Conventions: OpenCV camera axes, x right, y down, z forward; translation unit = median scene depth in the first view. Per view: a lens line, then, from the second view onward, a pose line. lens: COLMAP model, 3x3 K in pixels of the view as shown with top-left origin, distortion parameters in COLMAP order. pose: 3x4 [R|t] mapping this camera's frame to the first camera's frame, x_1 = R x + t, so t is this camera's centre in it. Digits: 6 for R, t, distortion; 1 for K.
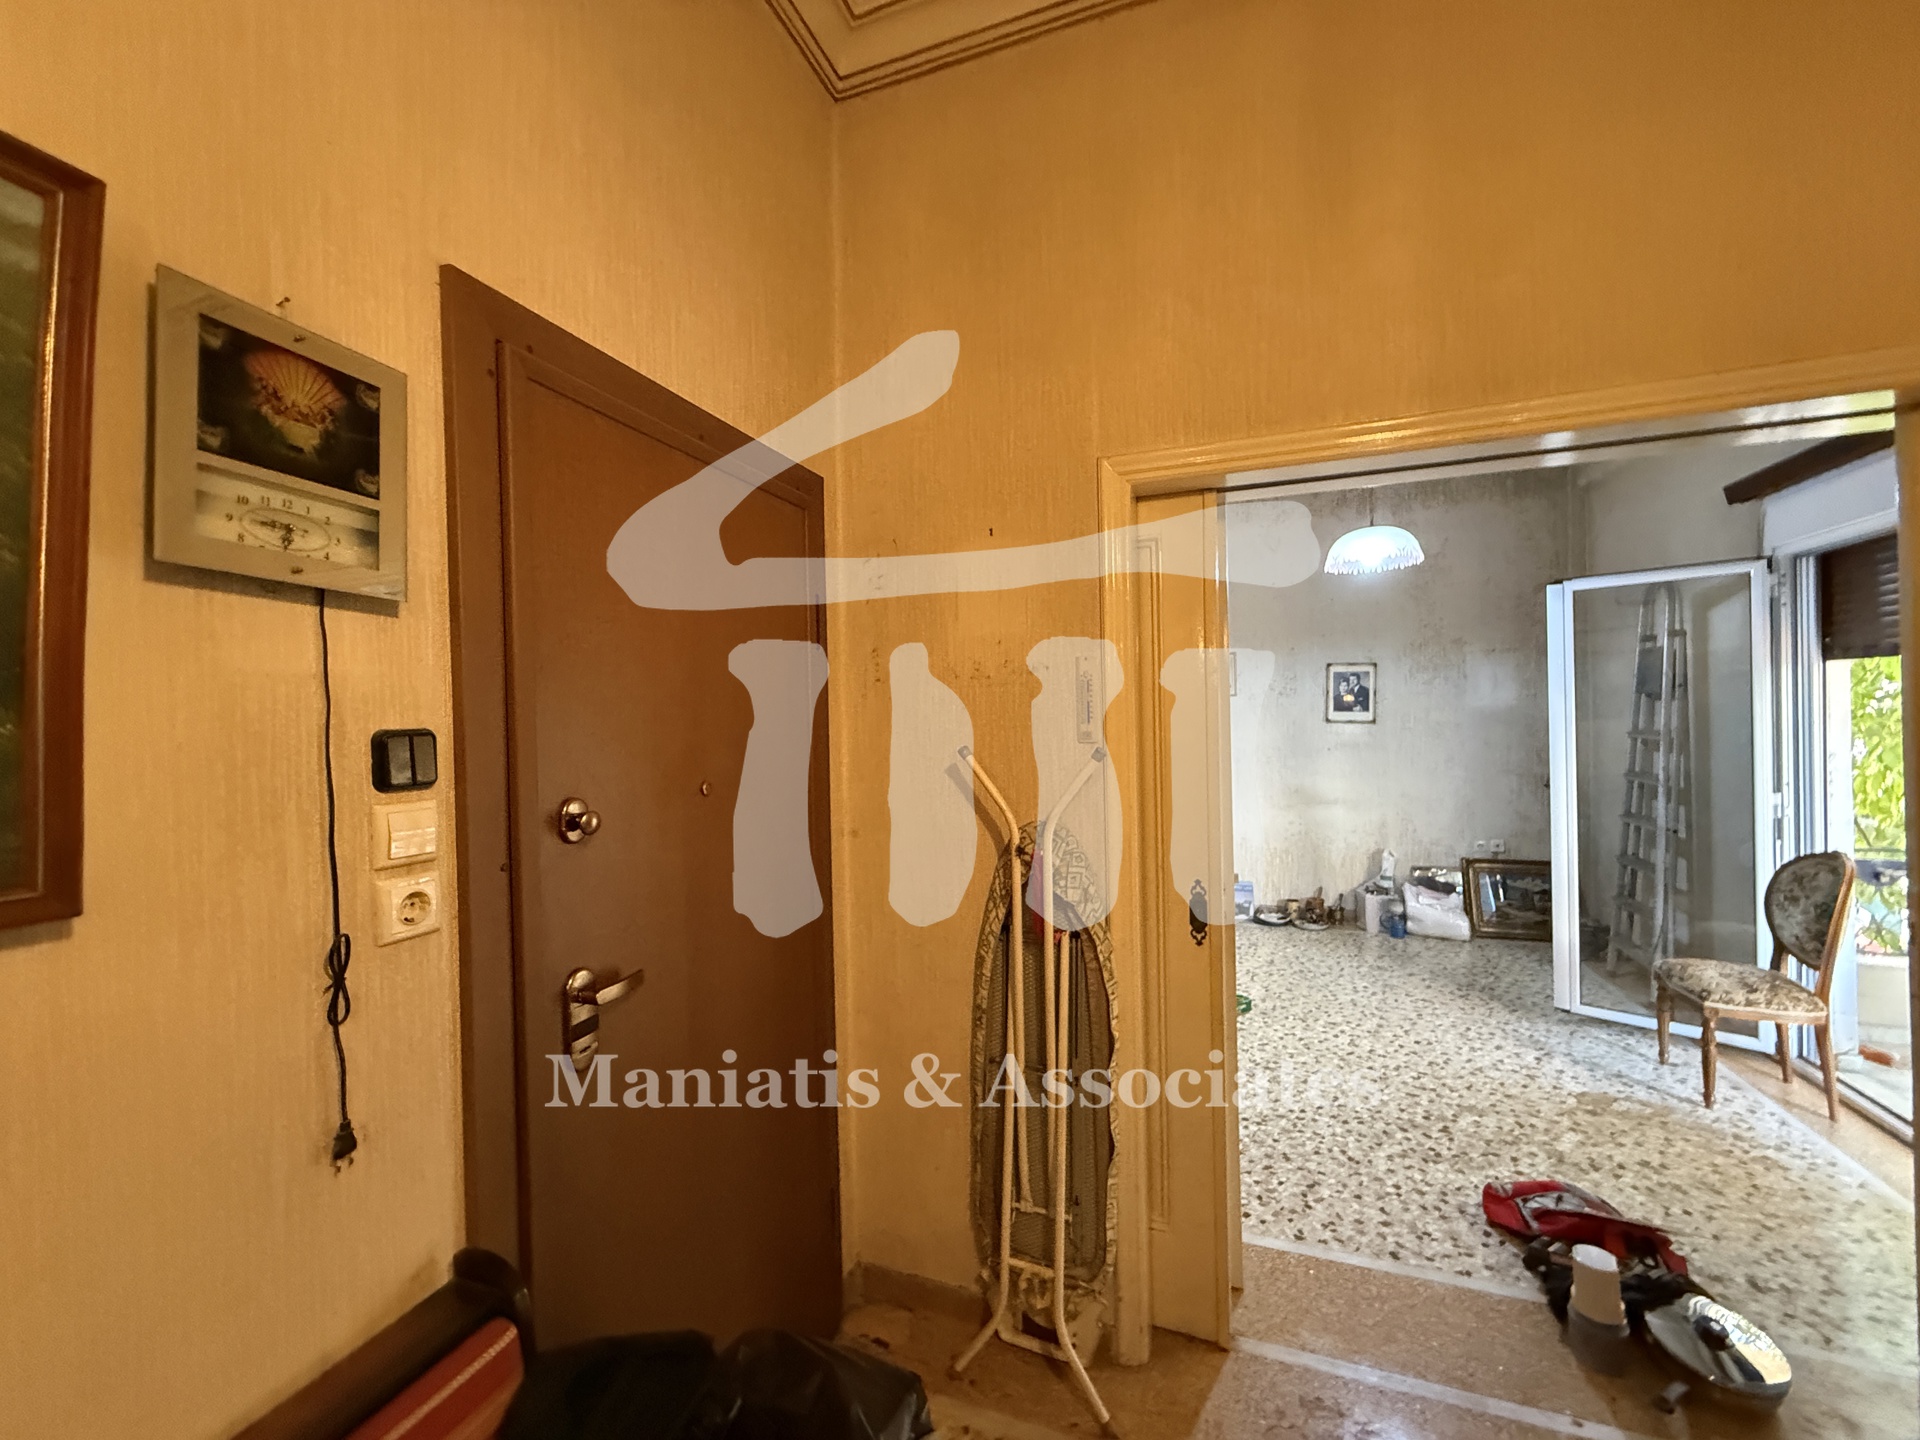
lens RADIAL K [[764.5, 0, 954.3], [0, 764.5, 720.7], [0, 0, 1]] dist [-0.001080, 0.000488]
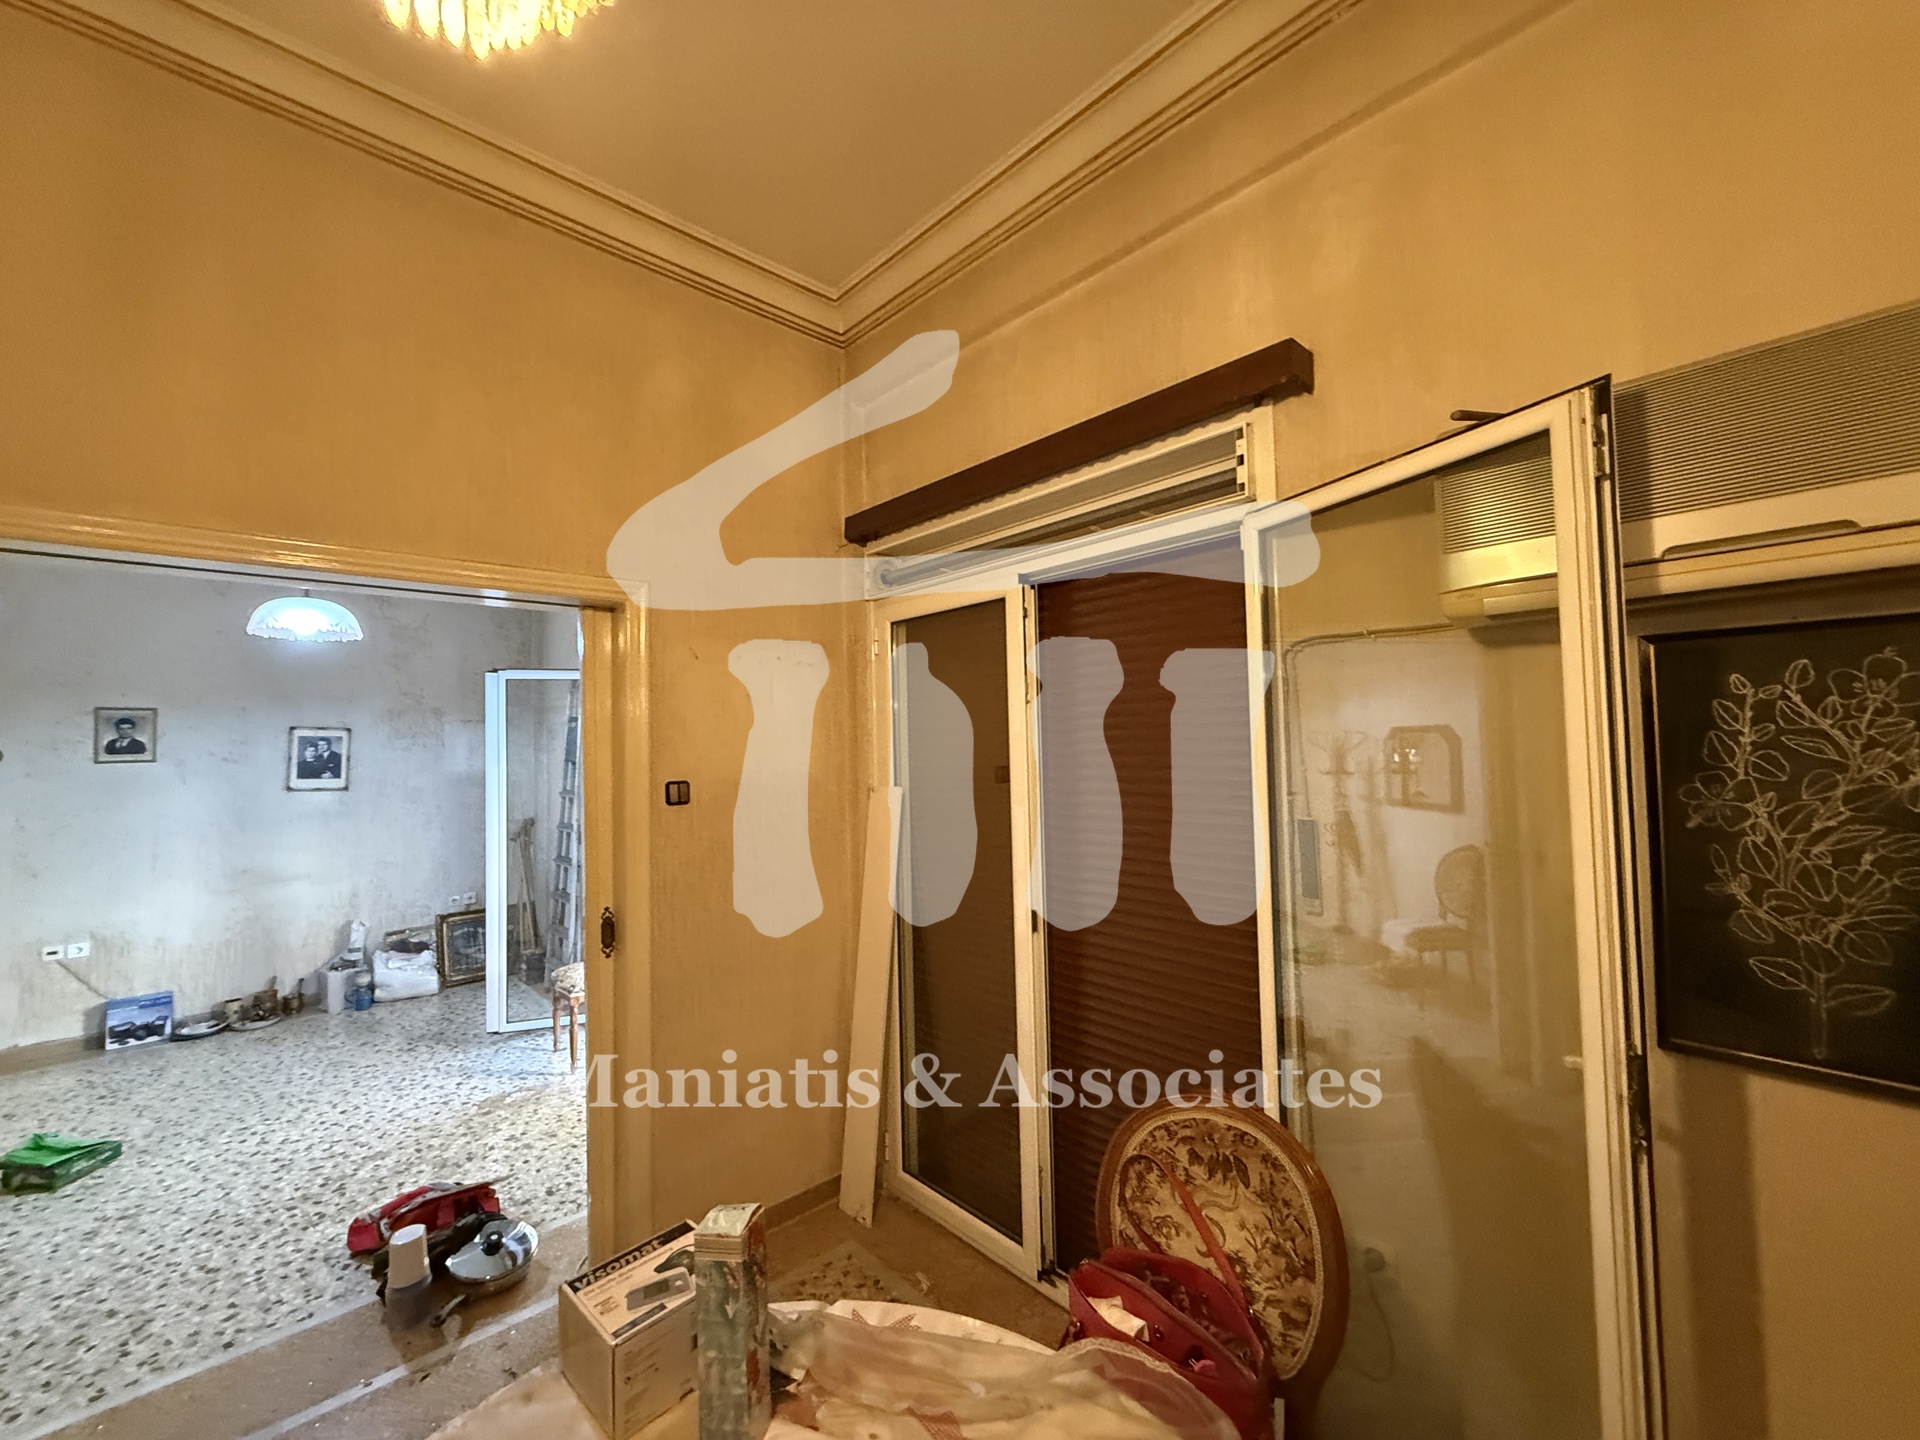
lens RADIAL K [[764.5, 0, 954.4], [0, 764.5, 721.1], [0, 0, 1]] dist [-0.001080, 0.000488]
pose [[0.454759, 0.044366, 0.889509, 0.041676], [0.019877, 0.998004, -0.059940, -0.012996], [-0.890393, 0.044939, 0.452970, -0.151352]]
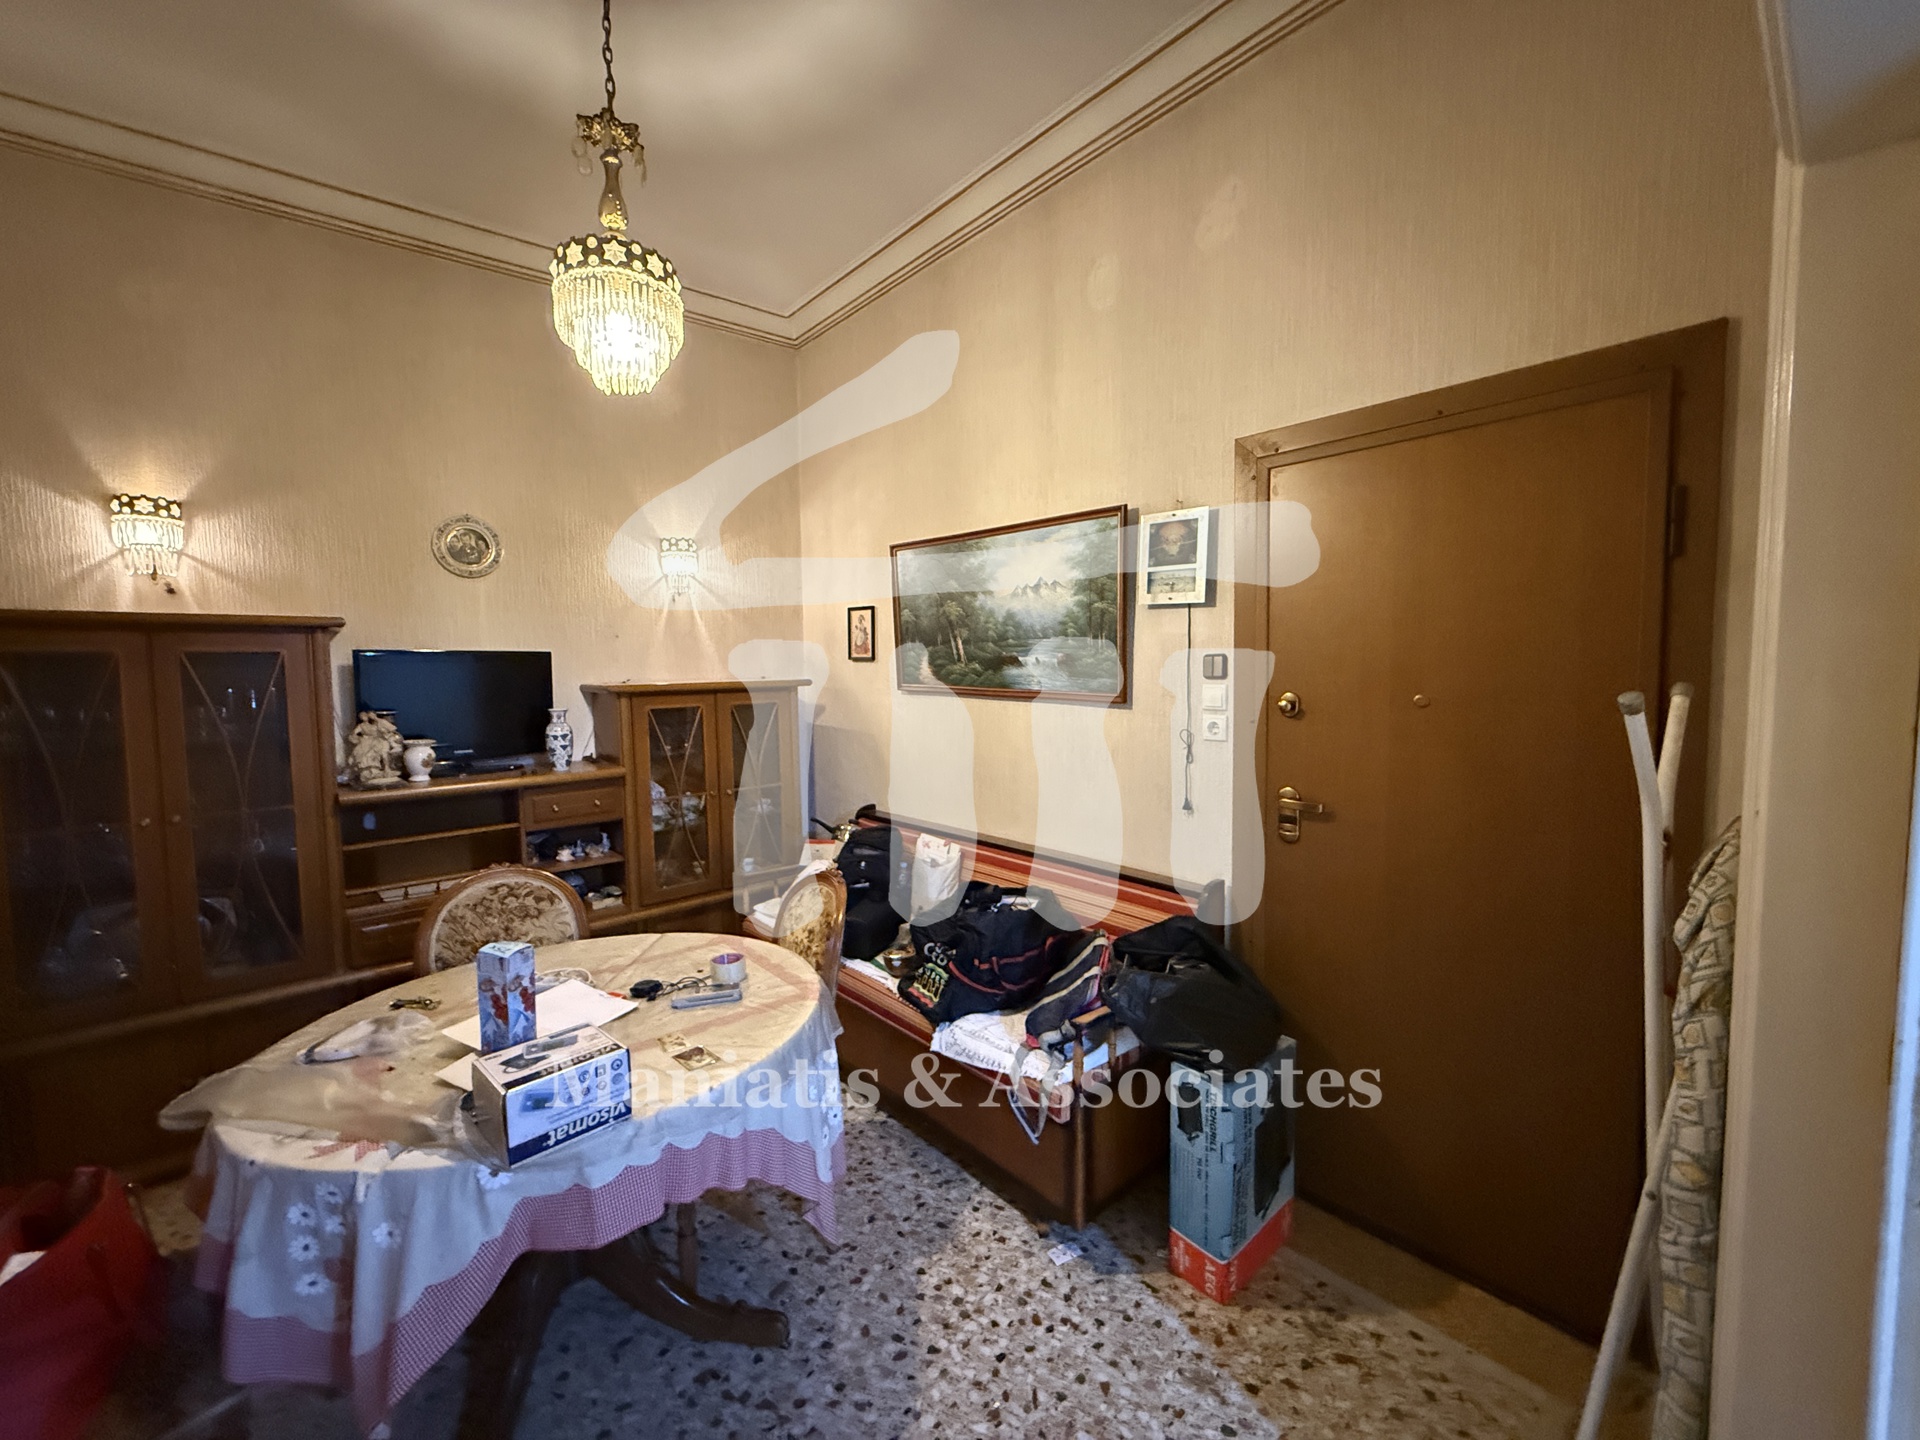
lens RADIAL K [[764.5, 0, 961.2], [0, 764.5, 718.9], [0, 0, 1]] dist [-0.001080, 0.000488]
pose [[-0.473441, 0.088993, -0.876319, 0.375105], [0.023027, 0.995794, 0.088685, -0.003432], [0.880525, 0.021808, -0.473498, 0.303181]]
